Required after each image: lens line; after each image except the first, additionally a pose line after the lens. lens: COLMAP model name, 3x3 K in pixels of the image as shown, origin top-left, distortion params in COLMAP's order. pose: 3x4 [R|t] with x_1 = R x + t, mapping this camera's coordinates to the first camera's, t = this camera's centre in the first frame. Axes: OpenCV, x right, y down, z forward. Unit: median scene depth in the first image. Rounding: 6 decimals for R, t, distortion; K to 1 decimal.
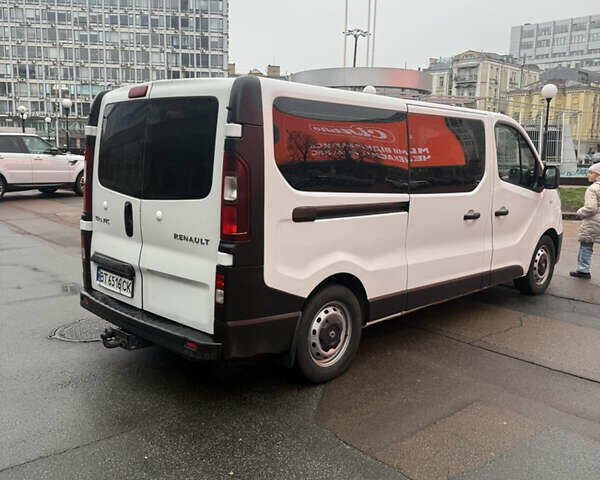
lens RADIAL K [[551.6, 0, 300.0], [0, 551.6, 240.0], [0, 0, 1]] dist [0.145035, 0.001430]
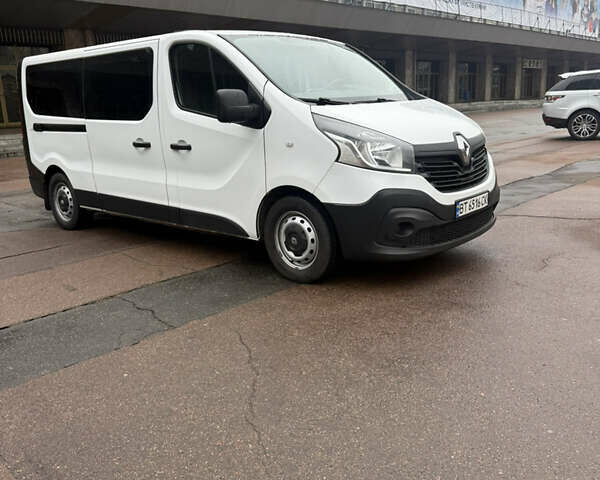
lens RADIAL K [[574.9, 0, 300.0], [0, 574.9, 240.0], [0, 0, 1]] dist [-0.003747, 0.002350]
pose [[0.066249, 0.242105, -0.967986, 1.418422], [-0.089800, 0.967627, 0.235869, -0.150836], [0.993754, 0.071299, 0.085846, 1.234140]]
